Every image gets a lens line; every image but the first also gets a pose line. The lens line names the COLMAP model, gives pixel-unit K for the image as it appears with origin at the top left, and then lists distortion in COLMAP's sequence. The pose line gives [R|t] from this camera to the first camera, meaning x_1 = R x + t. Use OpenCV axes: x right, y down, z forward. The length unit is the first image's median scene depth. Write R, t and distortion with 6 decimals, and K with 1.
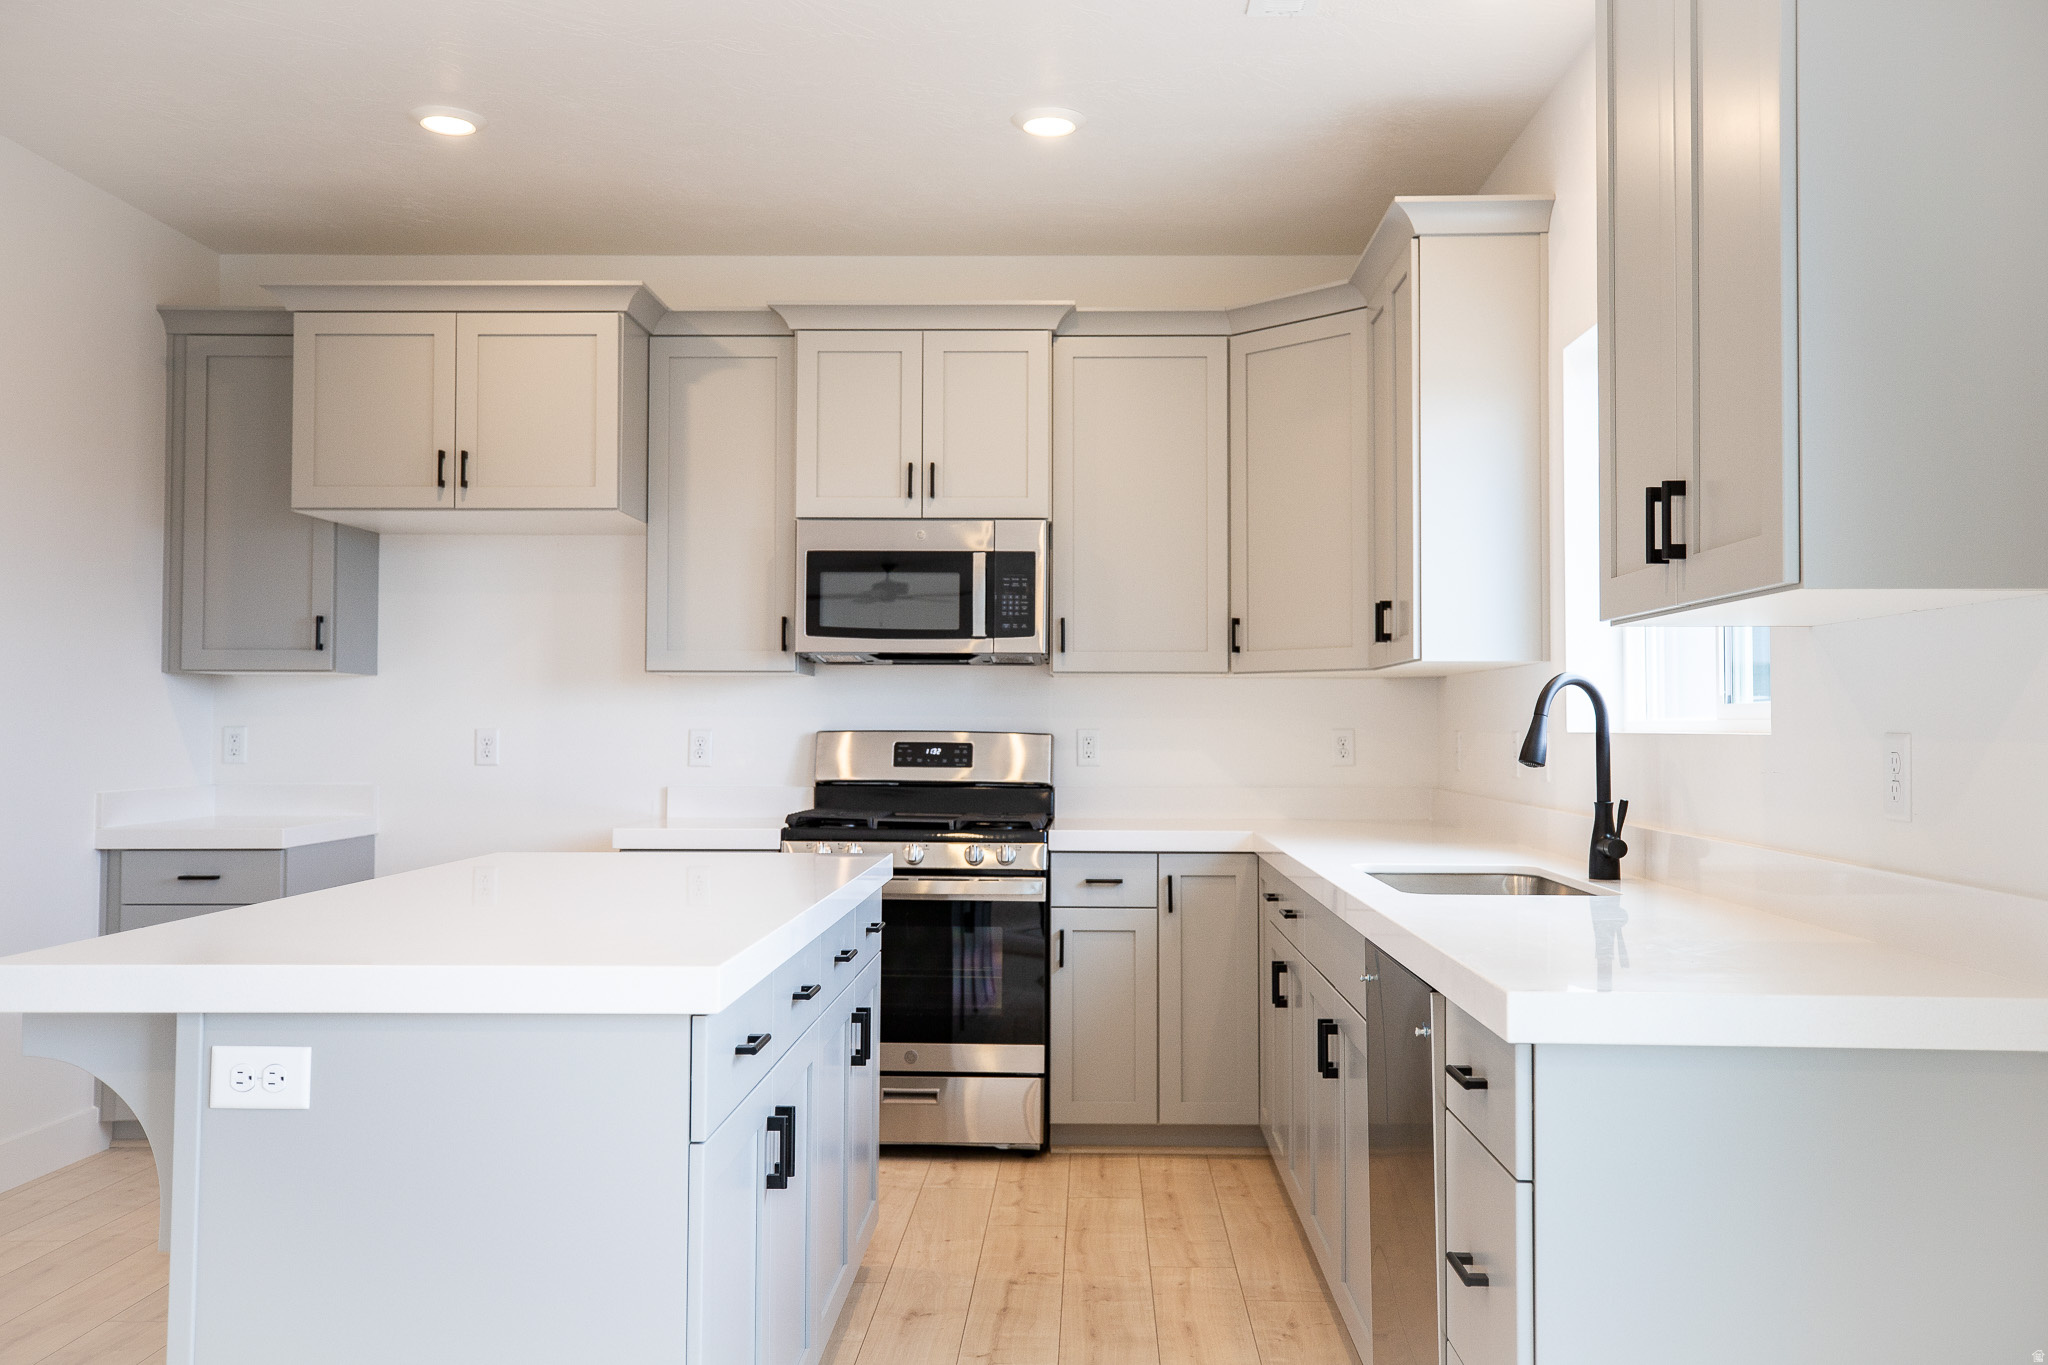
lens RADIAL K [[1777.3, 0, 1023.9], [0, 1777.3, 683.1], [0, 0, 1]] dist [-0.005721, -0.000861]
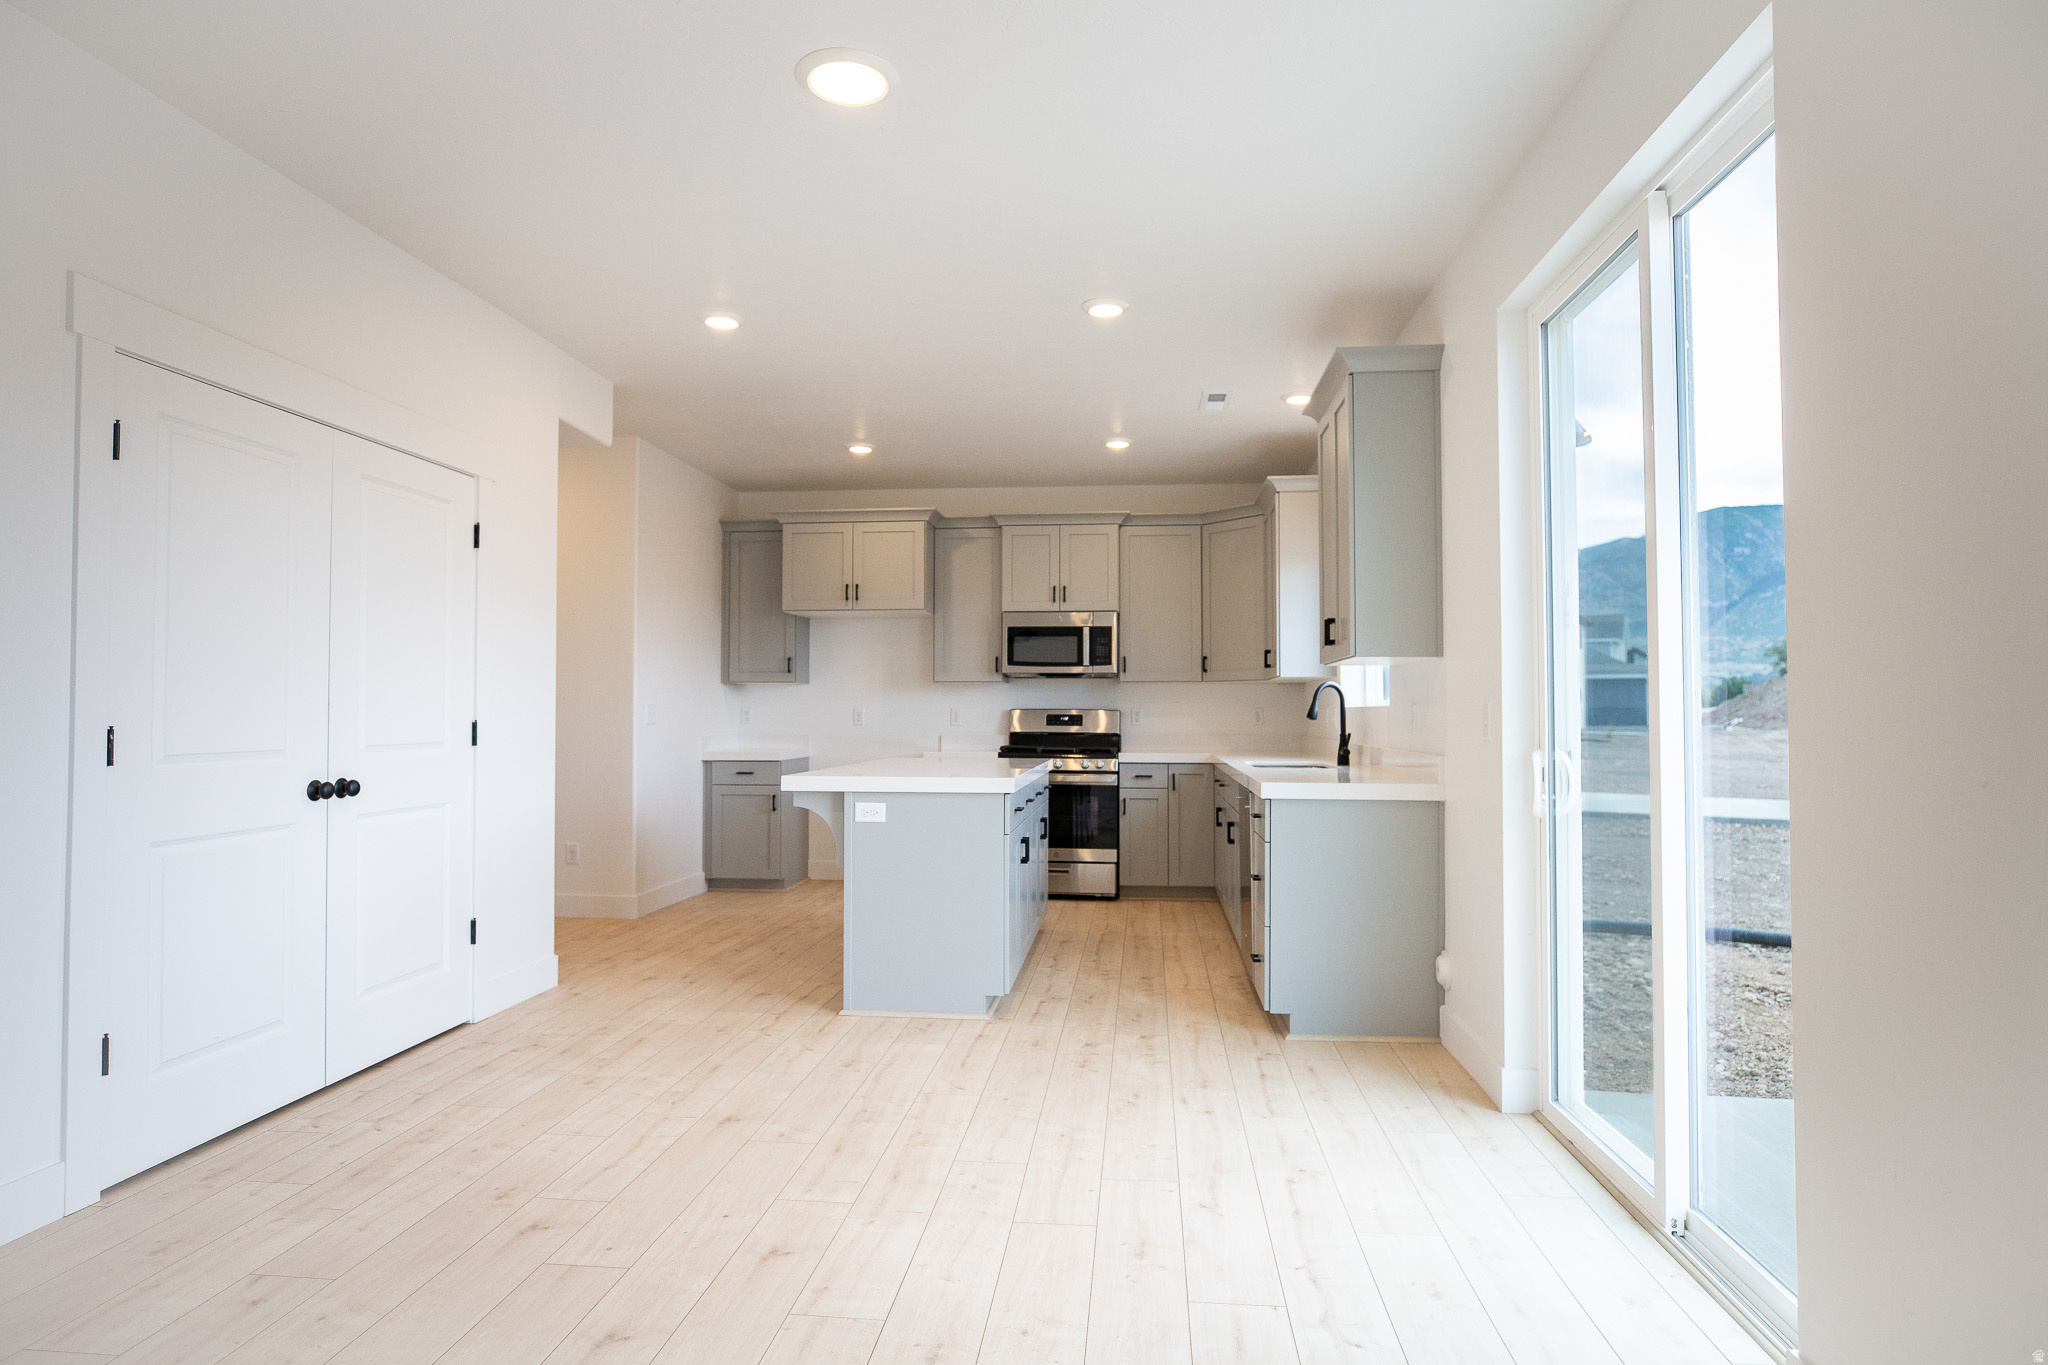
lens RADIAL K [[1107.1, 0, 1026.6], [0, 1107.1, 681.2], [0, 0, 1]] dist [0.006037, -0.001987]
pose [[0.997687, -0.002990, -0.067905, -0.006098], [0.002729, 0.999988, -0.003947, -0.001604], [0.067917, 0.003752, 0.997684, -0.383092]]
